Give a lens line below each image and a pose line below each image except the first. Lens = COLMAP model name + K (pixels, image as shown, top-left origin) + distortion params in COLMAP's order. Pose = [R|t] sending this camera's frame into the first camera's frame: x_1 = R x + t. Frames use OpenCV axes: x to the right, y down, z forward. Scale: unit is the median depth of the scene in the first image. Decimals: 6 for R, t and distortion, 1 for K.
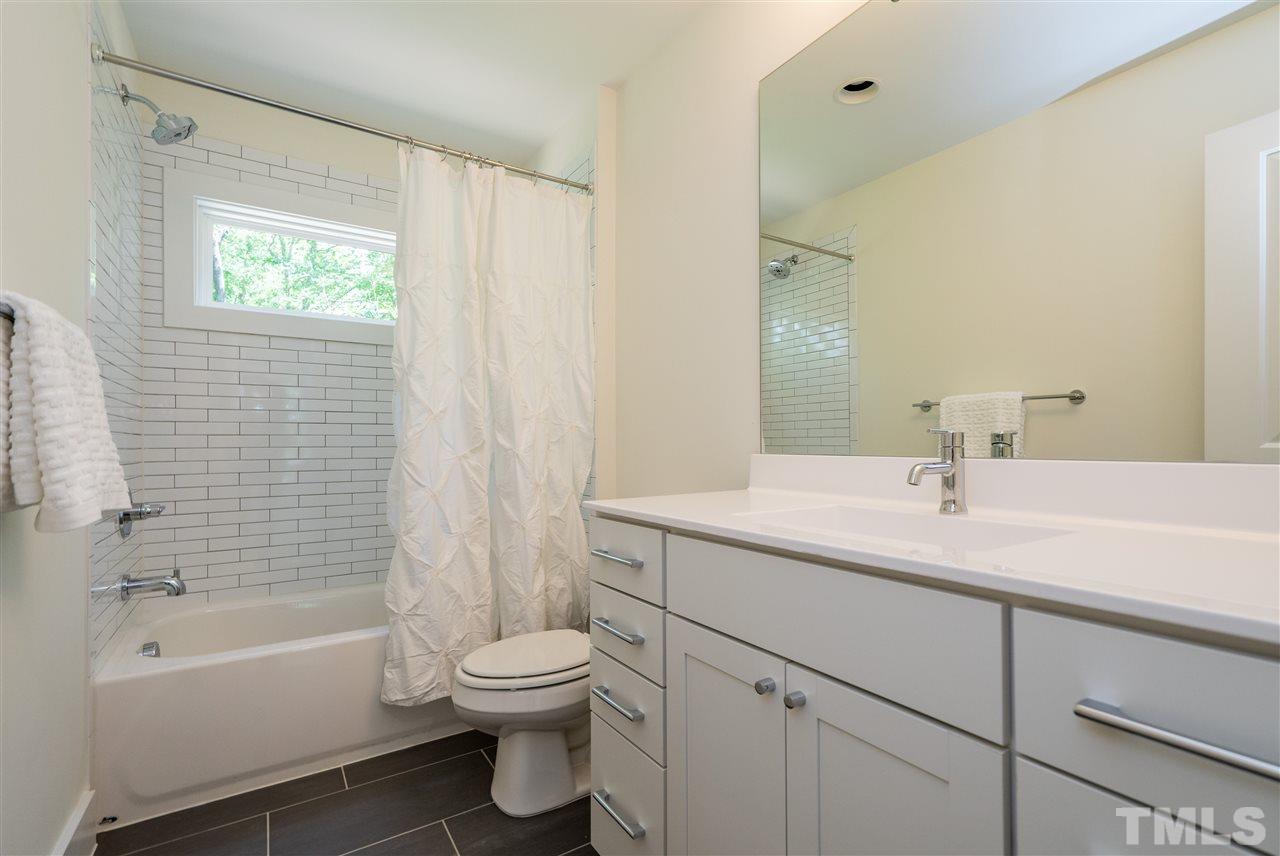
lens RADIAL K [[628.7, 0, 632.9], [0, 628.7, 426.0], [0, 0, 1]] dist [0.002266, 0.000556]
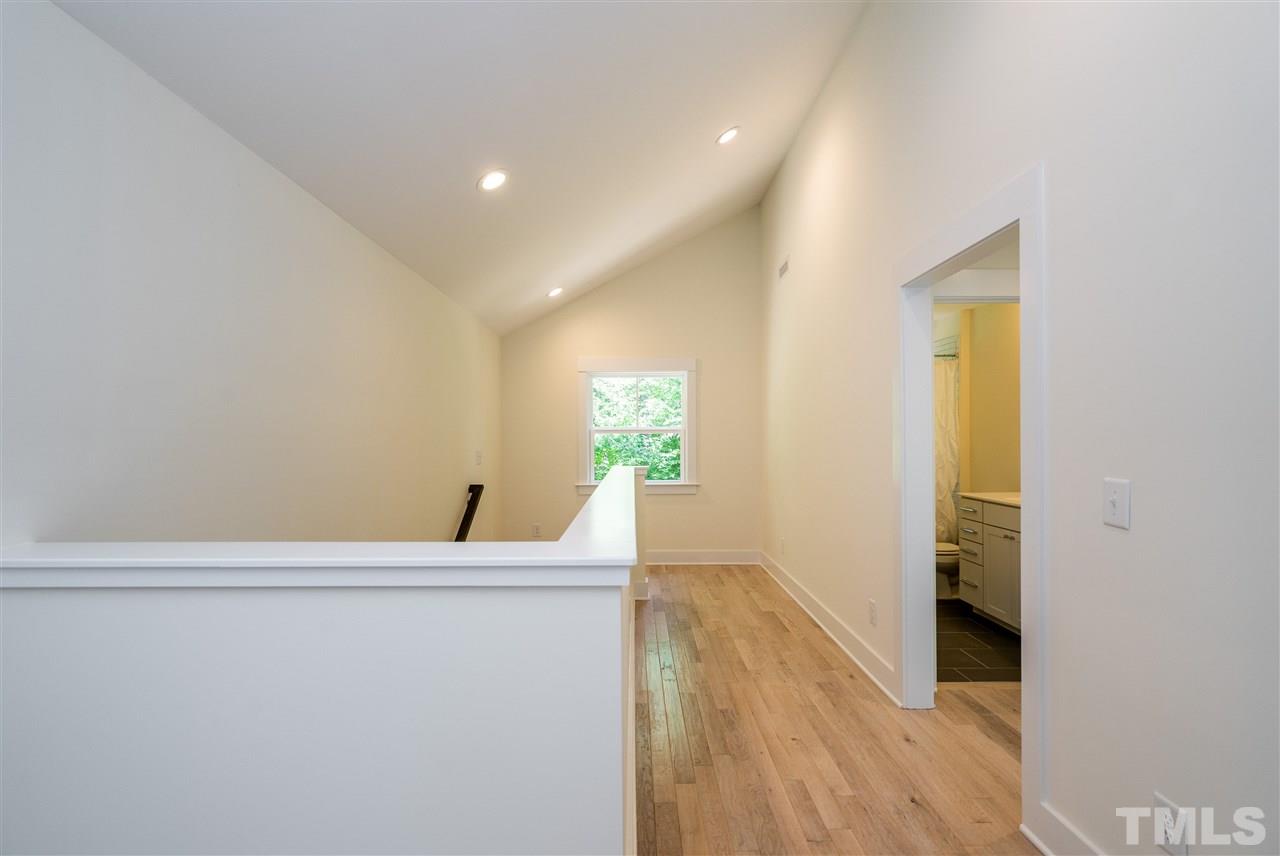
lens RADIAL K [[628.7, 0, 632.9], [0, 628.7, 426.0], [0, 0, 1]] dist [0.002266, 0.000556]
pose [[0.862352, -0.004109, -0.506293, 0.086787], [0.009032, 0.999933, 0.007267, -0.182288], [0.506229, -0.010840, 0.862331, -1.833273]]
